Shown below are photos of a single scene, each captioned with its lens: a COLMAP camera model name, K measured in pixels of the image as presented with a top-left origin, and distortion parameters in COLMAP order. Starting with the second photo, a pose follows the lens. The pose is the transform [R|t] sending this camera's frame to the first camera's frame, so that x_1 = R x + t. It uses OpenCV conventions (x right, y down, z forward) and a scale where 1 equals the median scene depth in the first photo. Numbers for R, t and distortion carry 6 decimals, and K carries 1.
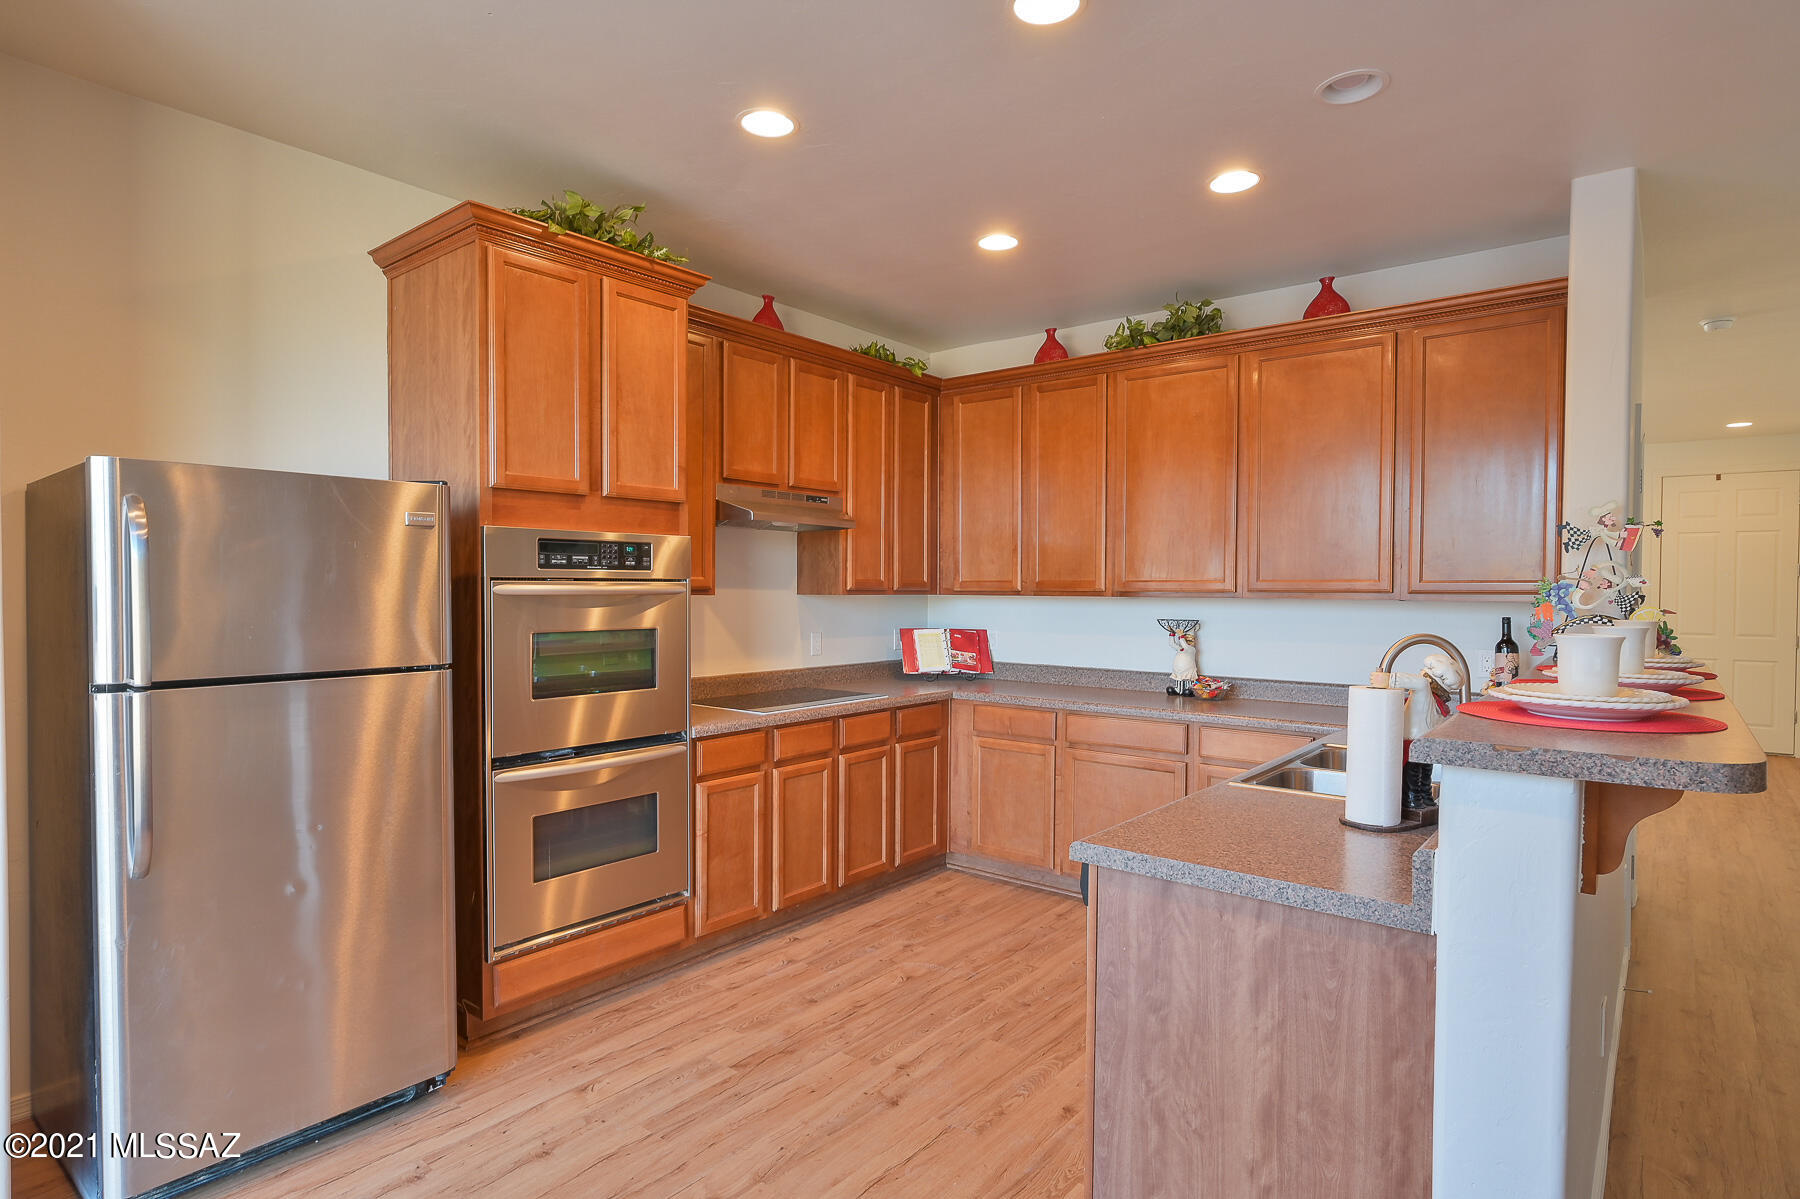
lens RADIAL K [[949.8, 0, 900.0], [0, 949.8, 599.5], [0, 0, 1]] dist [0.001001, 0.000069]
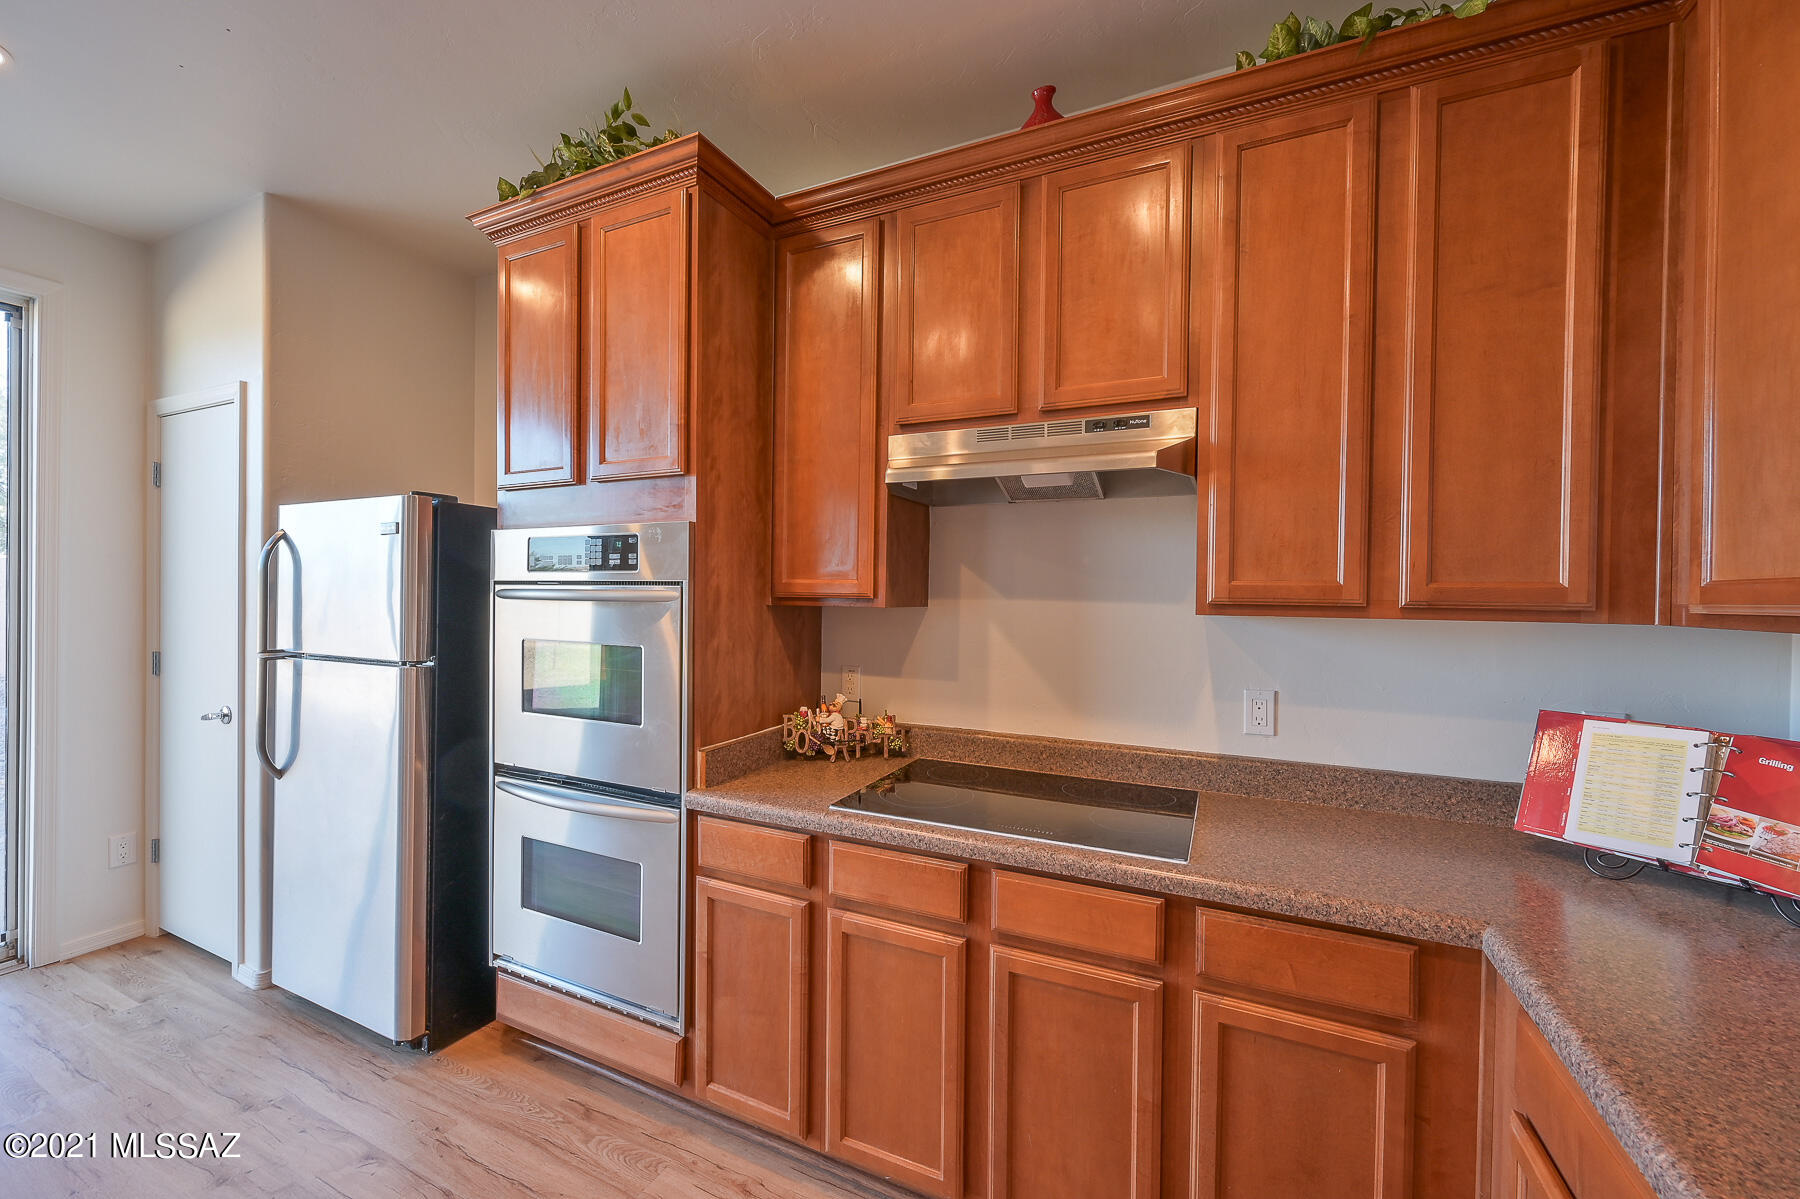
lens RADIAL K [[706.2, 0, 899.9], [0, 706.2, 604.2], [0, 0, 1]] dist [-0.002672, -0.000157]
pose [[0.234565, 0.010065, -0.972048, 0.321292], [-0.023486, 0.999713, 0.004684, -0.010668], [0.971817, 0.021731, 0.234734, 1.020848]]
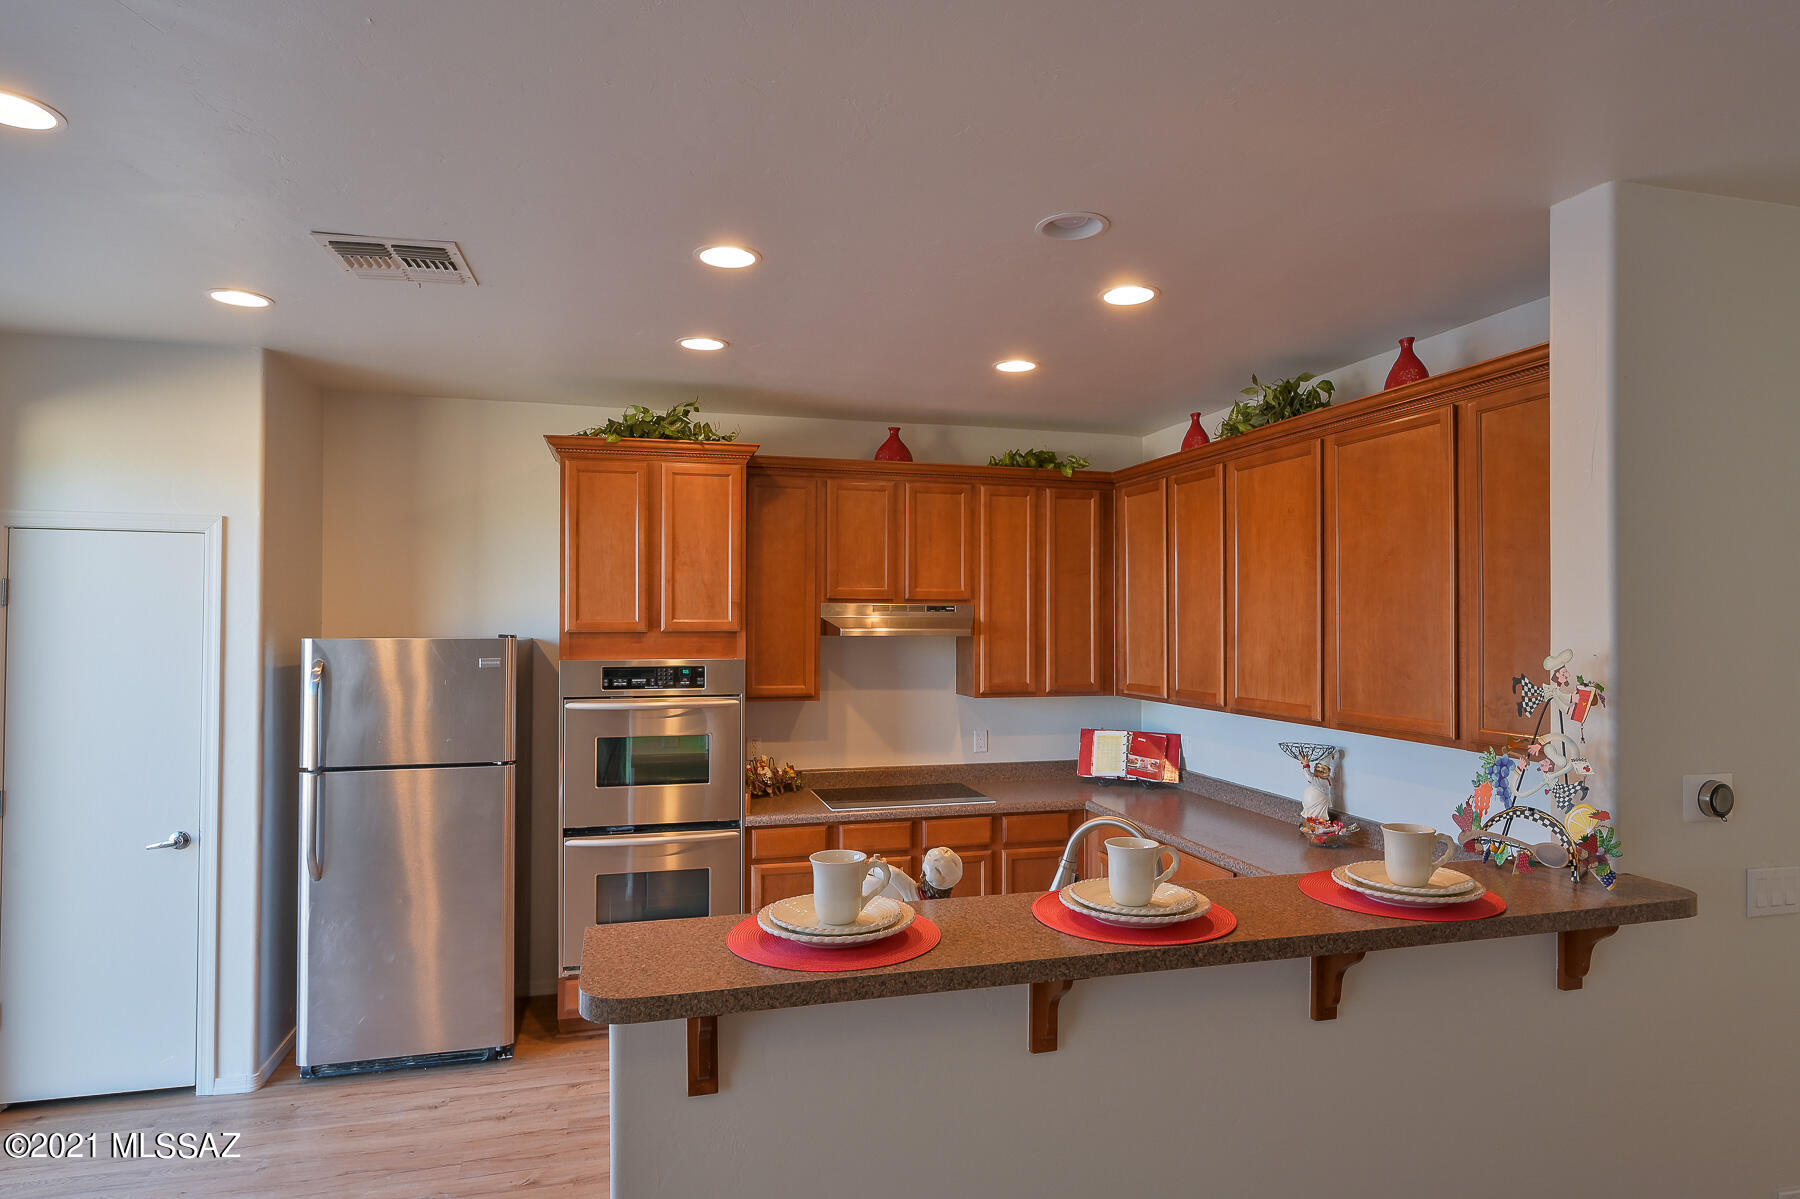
lens RADIAL K [[1013.7, 0, 906.6], [0, 1013.7, 599.3], [0, 0, 1]] dist [-0.000855, -0.000044]
pose [[0.811120, -0.014154, -0.584708, 0.695935], [-0.006227, 0.999441, -0.032832, -0.099922], [0.584846, 0.030272, 0.810579, 0.070604]]
